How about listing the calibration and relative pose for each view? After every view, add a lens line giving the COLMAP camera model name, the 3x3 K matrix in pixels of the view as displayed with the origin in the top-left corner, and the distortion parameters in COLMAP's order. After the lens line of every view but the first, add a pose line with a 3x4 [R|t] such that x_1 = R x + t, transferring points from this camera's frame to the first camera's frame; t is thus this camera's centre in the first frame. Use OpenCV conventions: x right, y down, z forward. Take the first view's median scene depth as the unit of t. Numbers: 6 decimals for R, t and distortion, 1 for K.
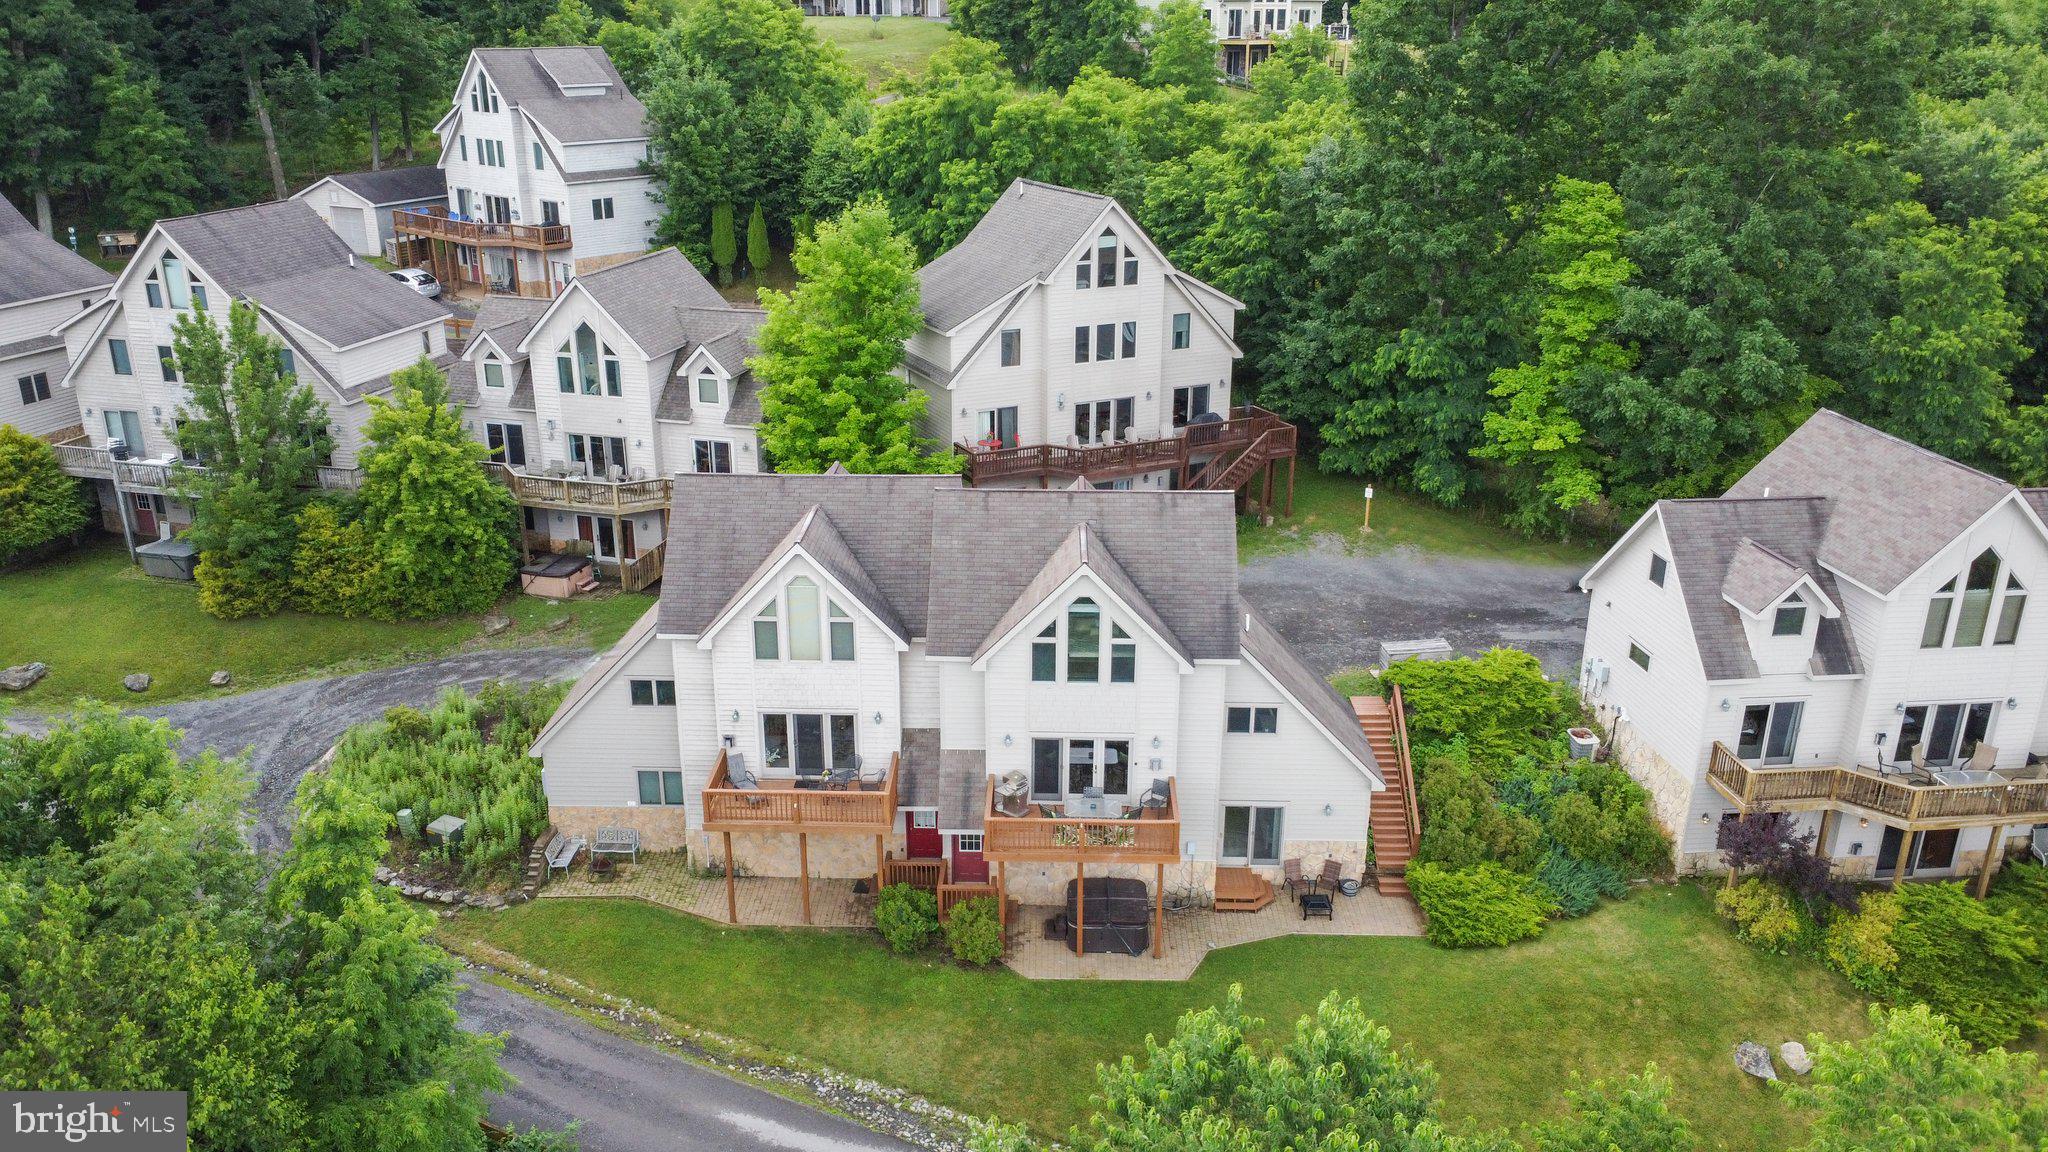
lens RADIAL K [[1538.4, 0, 1006.9], [0, 1538.4, 585.2], [0, 0, 1]] dist [0.011033, -0.001499]
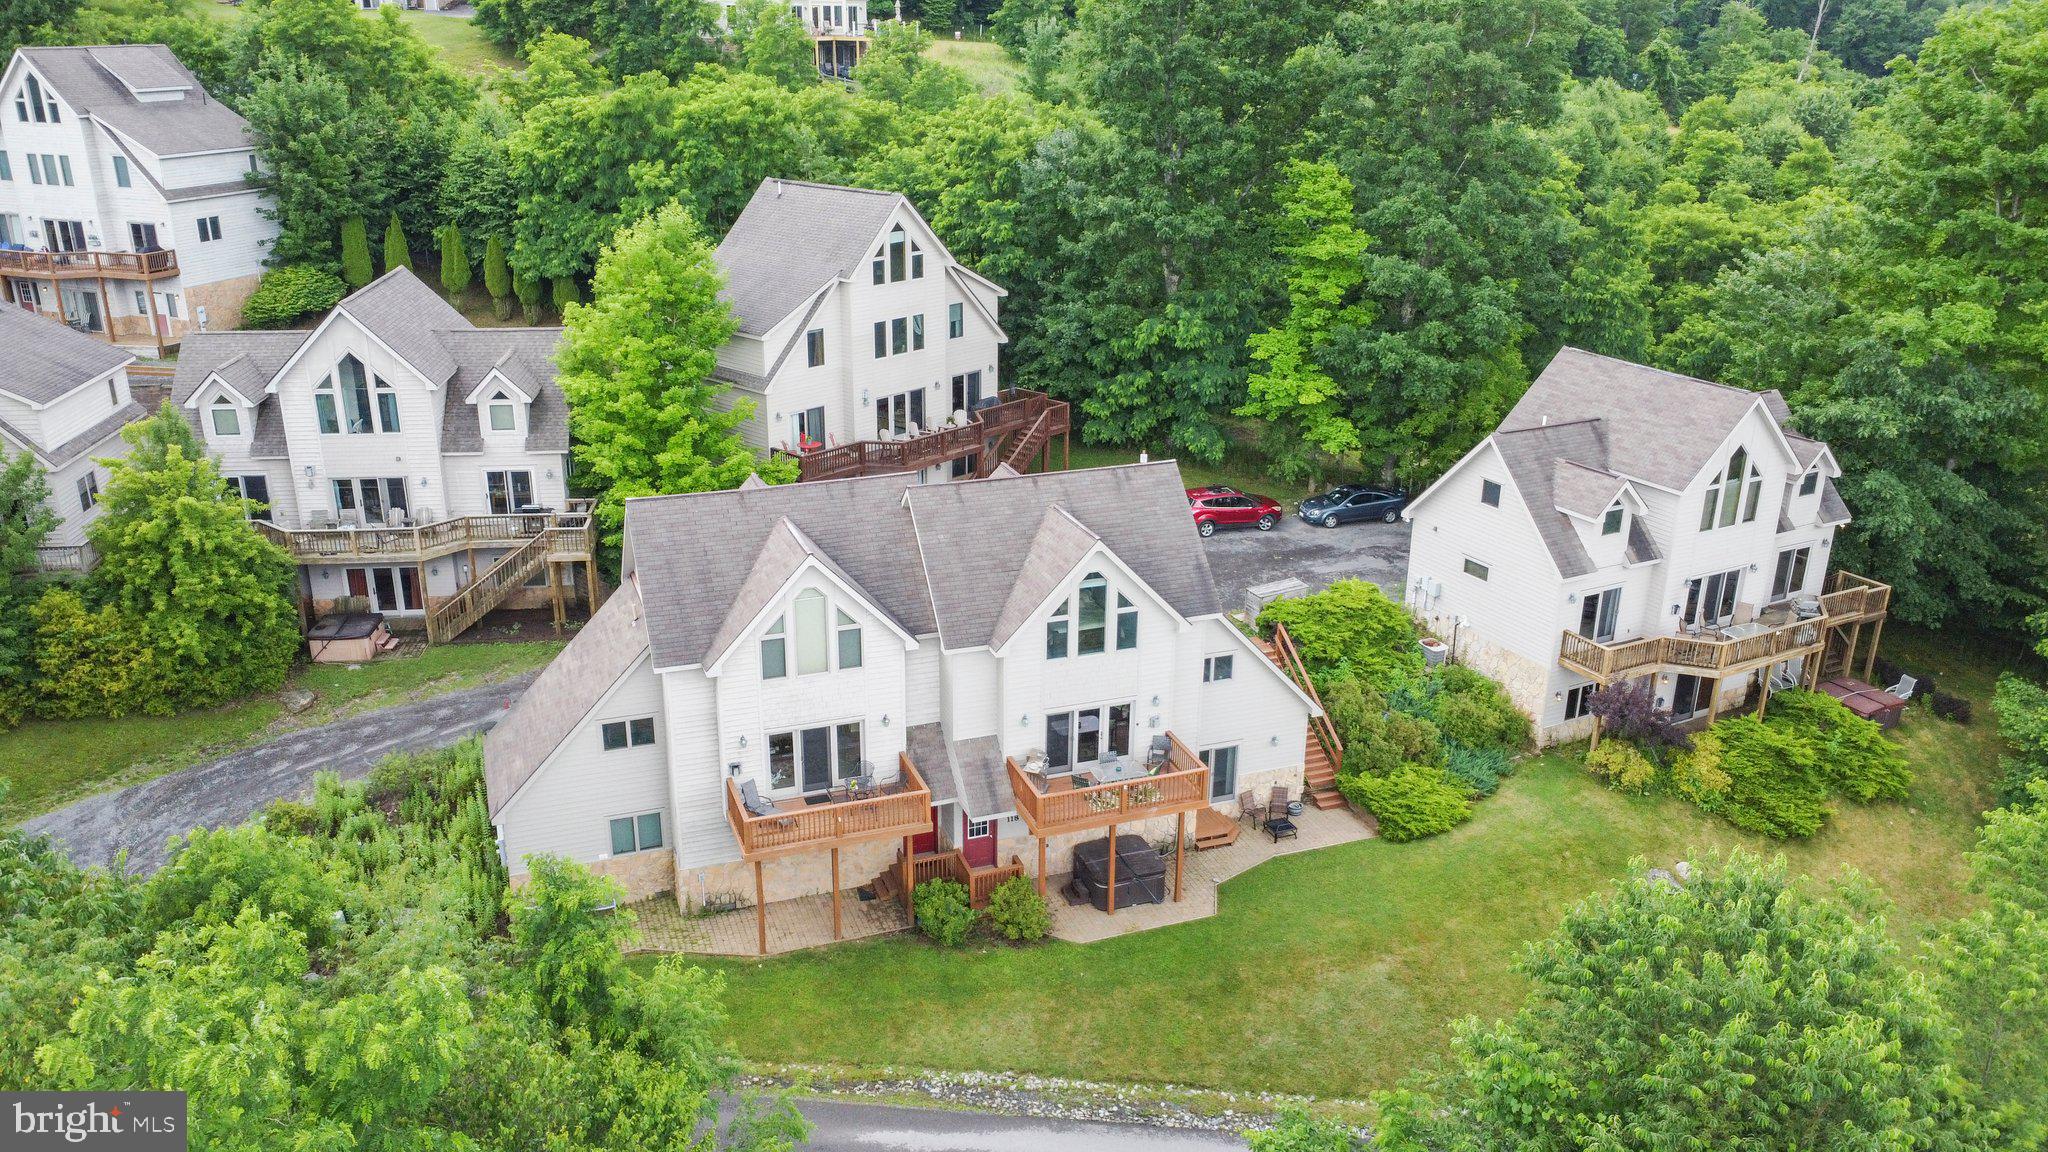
lens RADIAL K [[1538.4, 0, 1006.9], [0, 1538.4, 585.2], [0, 0, 1]] dist [0.011033, -0.001499]
pose [[0.929610, -0.125283, 0.346598, -0.267839], [0.124077, 0.991938, 0.025762, -0.013071], [-0.347031, 0.019056, 0.937660, 0.027122]]
